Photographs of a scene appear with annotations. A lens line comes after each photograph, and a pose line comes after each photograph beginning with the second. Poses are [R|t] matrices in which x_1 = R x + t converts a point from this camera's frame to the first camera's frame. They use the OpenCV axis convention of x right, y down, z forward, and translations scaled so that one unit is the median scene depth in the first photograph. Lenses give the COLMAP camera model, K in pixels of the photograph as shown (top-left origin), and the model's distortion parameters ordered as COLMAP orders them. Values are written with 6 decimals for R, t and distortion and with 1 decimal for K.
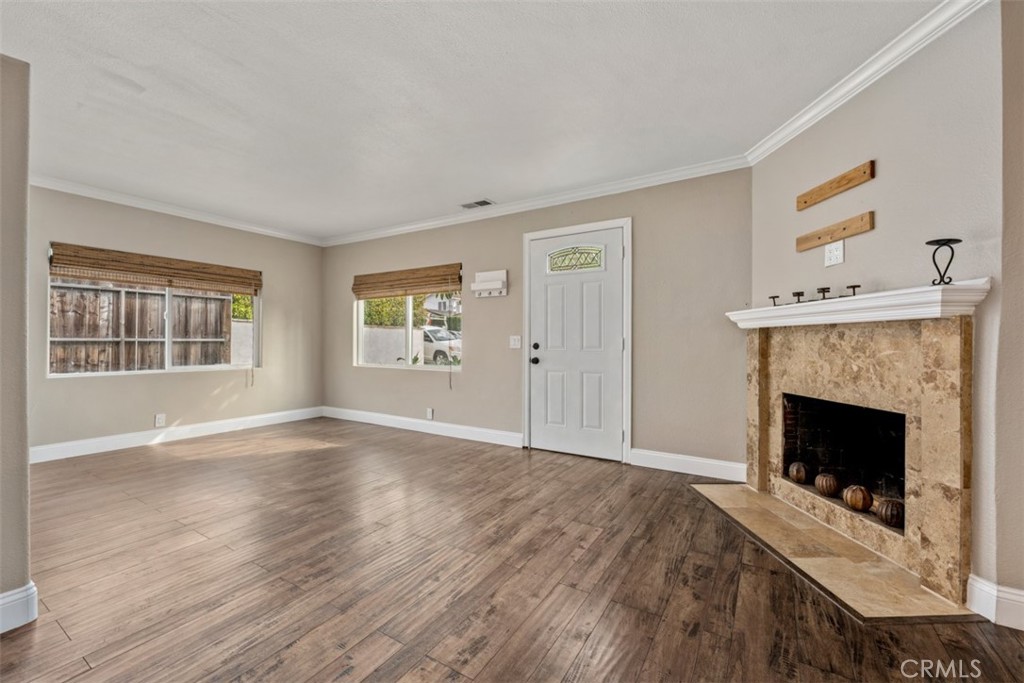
lens RADIAL K [[417.7, 0, 516.0], [0, 417.7, 344.2], [0, 0, 1]] dist [-0.002091, 0.000800]
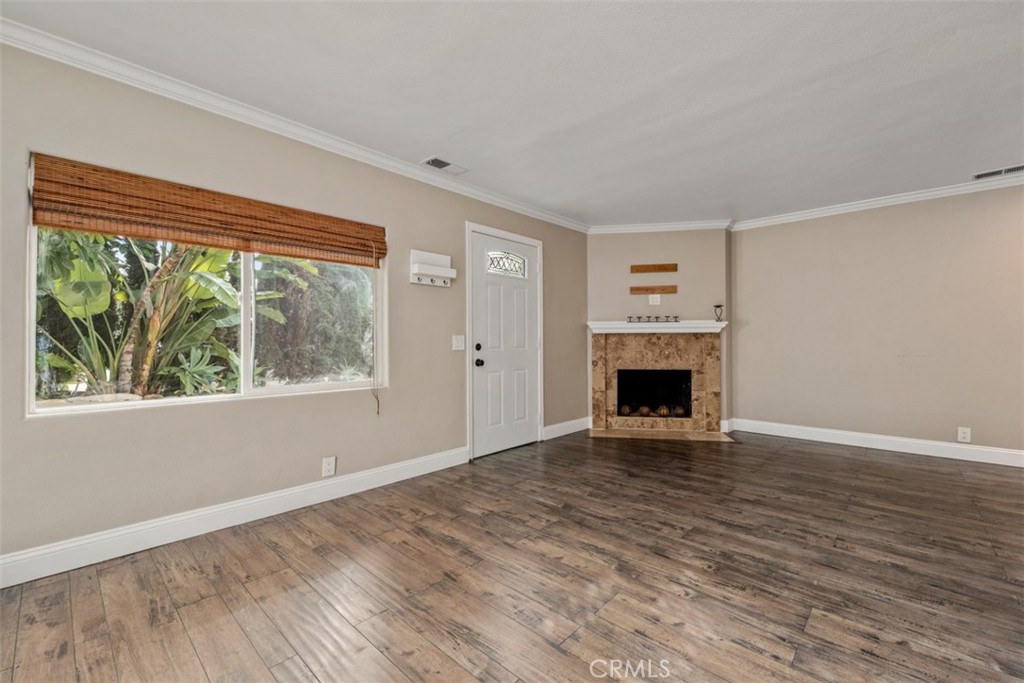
lens RADIAL K [[417.7, 0, 513.0], [0, 417.7, 342.6], [0, 0, 1]] dist [-0.002091, 0.000800]
pose [[0.210659, -0.007627, 0.977530, -0.820241], [0.008160, 0.999948, 0.006044, -0.009736], [-0.977526, 0.006704, 0.210710, 0.707248]]
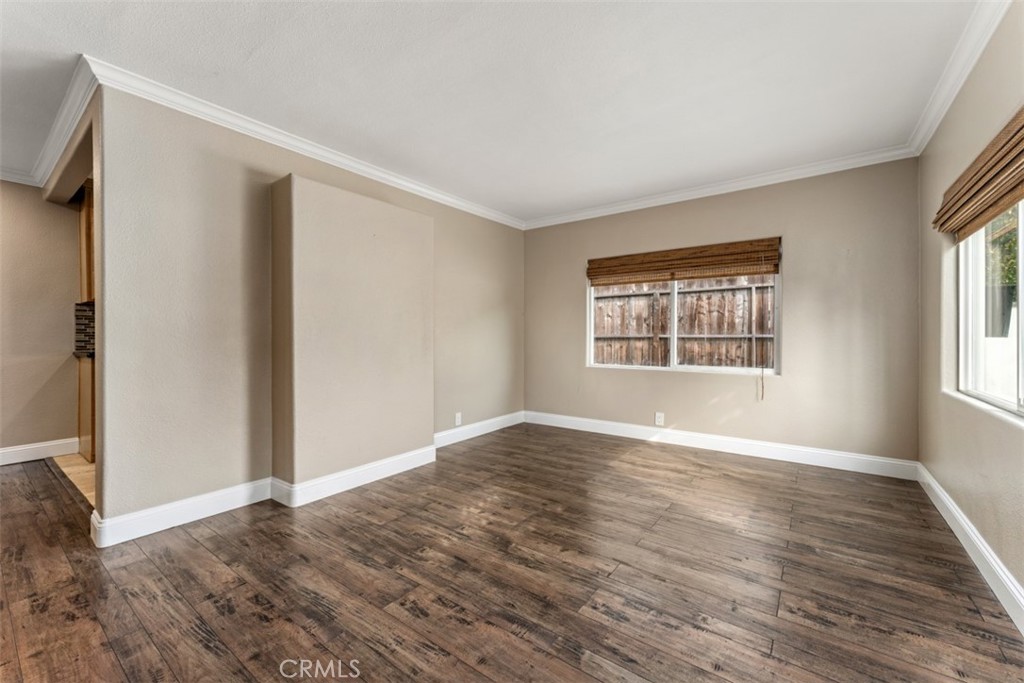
lens RADIAL K [[417.7, 0, 514.2], [0, 417.7, 346.0], [0, 0, 1]] dist [-0.002091, 0.000800]
pose [[-0.099037, 0.019417, -0.994894, 0.143873], [-0.004495, 0.999791, 0.019960, -0.006531], [0.995074, 0.006449, -0.098929, 0.746684]]
